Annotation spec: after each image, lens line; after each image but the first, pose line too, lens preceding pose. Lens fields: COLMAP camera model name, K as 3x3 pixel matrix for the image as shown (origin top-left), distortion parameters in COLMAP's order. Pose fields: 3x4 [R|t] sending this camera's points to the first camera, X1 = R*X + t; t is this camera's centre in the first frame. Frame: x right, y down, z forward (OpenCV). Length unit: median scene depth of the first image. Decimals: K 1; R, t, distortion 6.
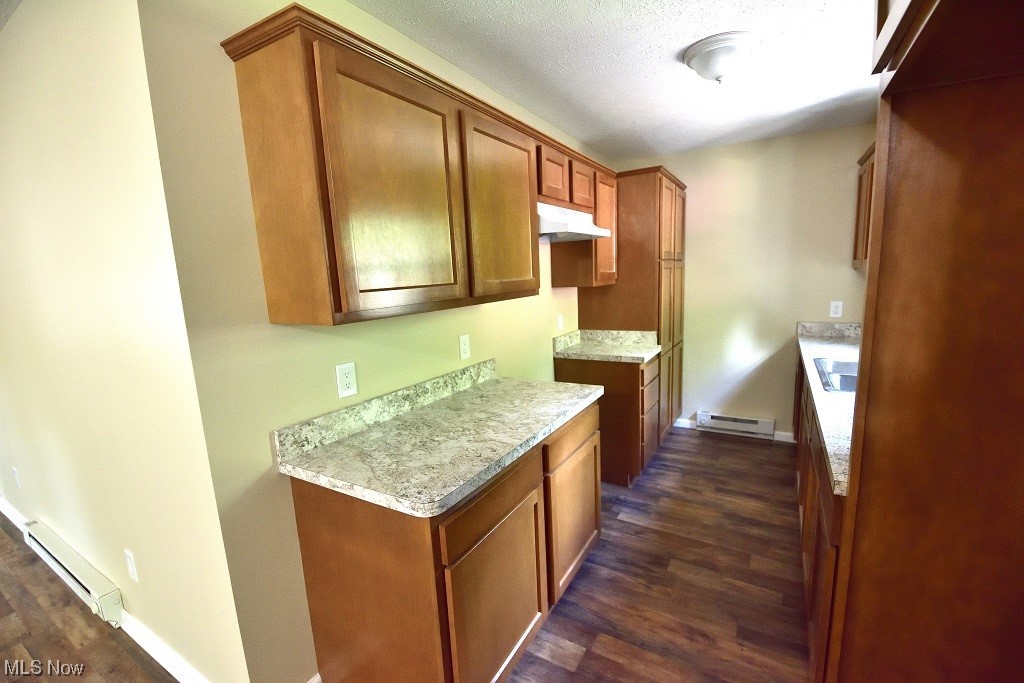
lens RADIAL K [[440.5, 0, 517.0], [0, 440.5, 347.2], [0, 0, 1]] dist [-0.013203, -0.001966]
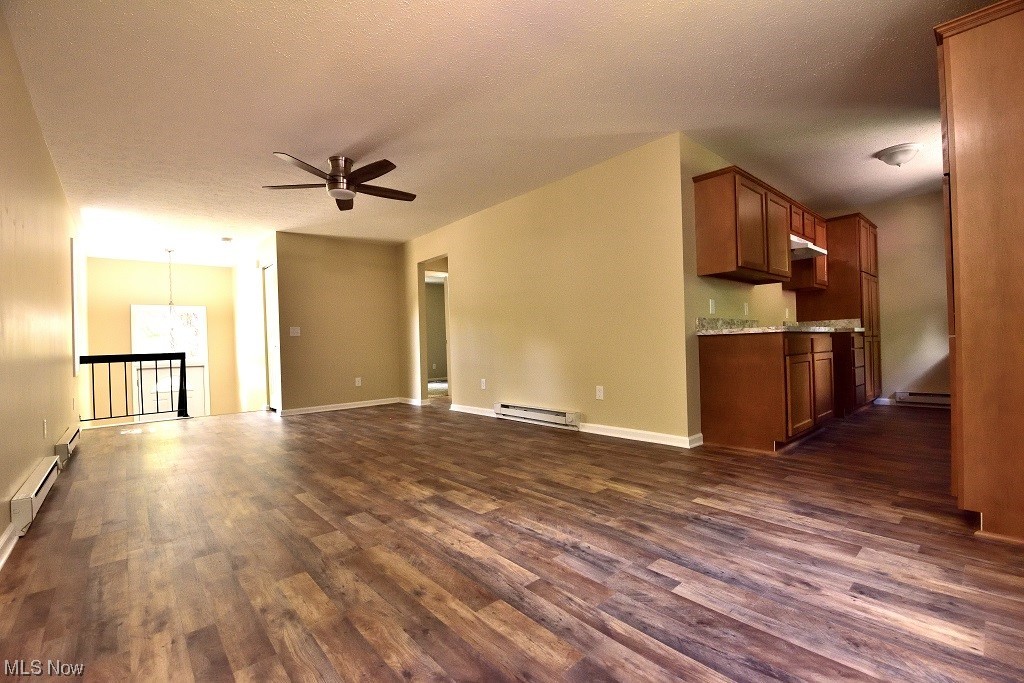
lens RADIAL K [[440.5, 0, 517.9], [0, 440.5, 342.9], [0, 0, 1]] dist [-0.013203, -0.001966]
pose [[0.950759, 0.016018, -0.309517, -0.352541], [-0.065206, 0.986649, -0.149235, 0.368473], [0.302995, 0.162069, 0.939110, -0.785051]]
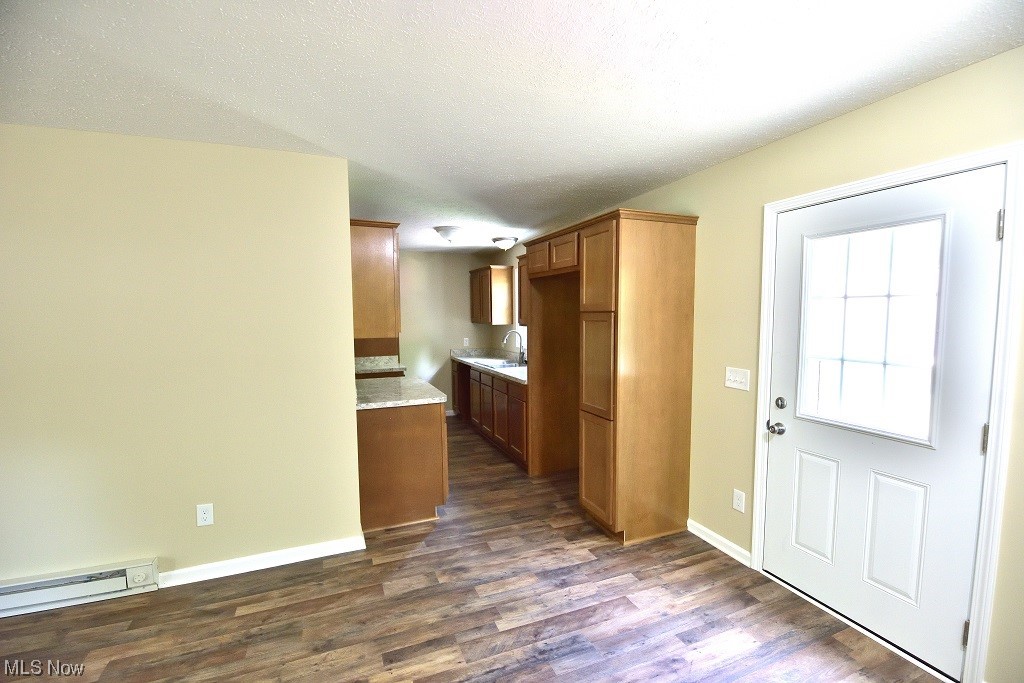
lens RADIAL K [[440.5, 0, 514.2], [0, 440.5, 347.2], [0, 0, 1]] dist [-0.013203, -0.001966]
pose [[0.607564, -0.019615, 0.794029, -0.834359], [0.114836, 0.991361, -0.063379, 0.100378], [-0.785925, 0.129690, 0.604567, -0.432671]]
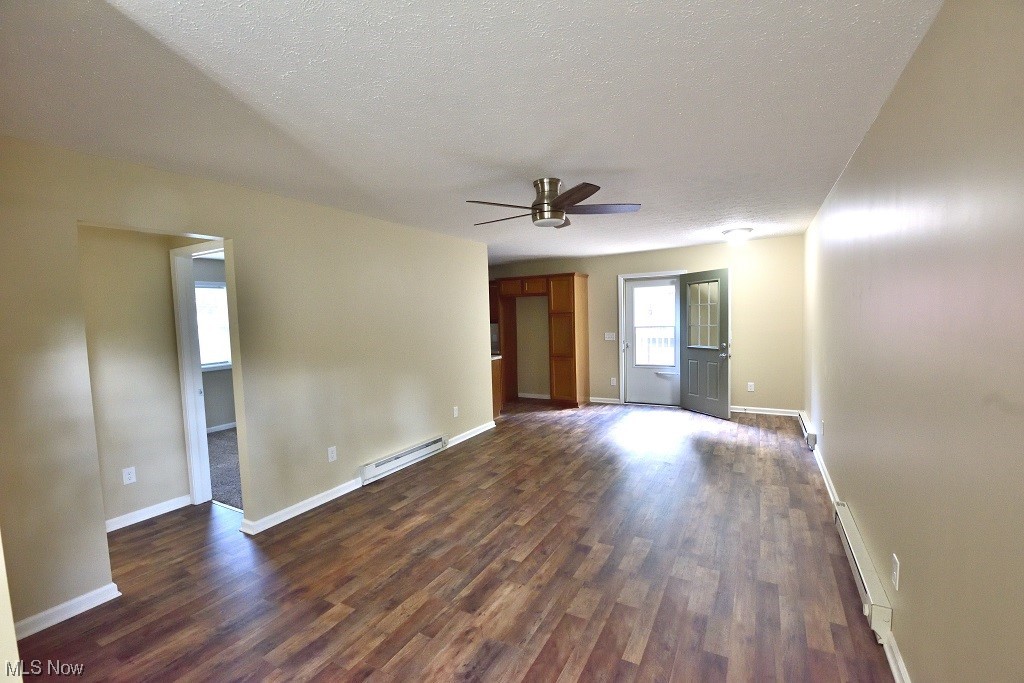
lens RADIAL K [[440.5, 0, 510.6], [0, 440.5, 345.6], [0, 0, 1]] dist [-0.013203, -0.001966]
pose [[-0.015324, -0.021151, 0.999659, -2.307244], [0.195334, 0.980449, 0.023739, 0.039967], [-0.980617, 0.195631, -0.010893, 0.346548]]
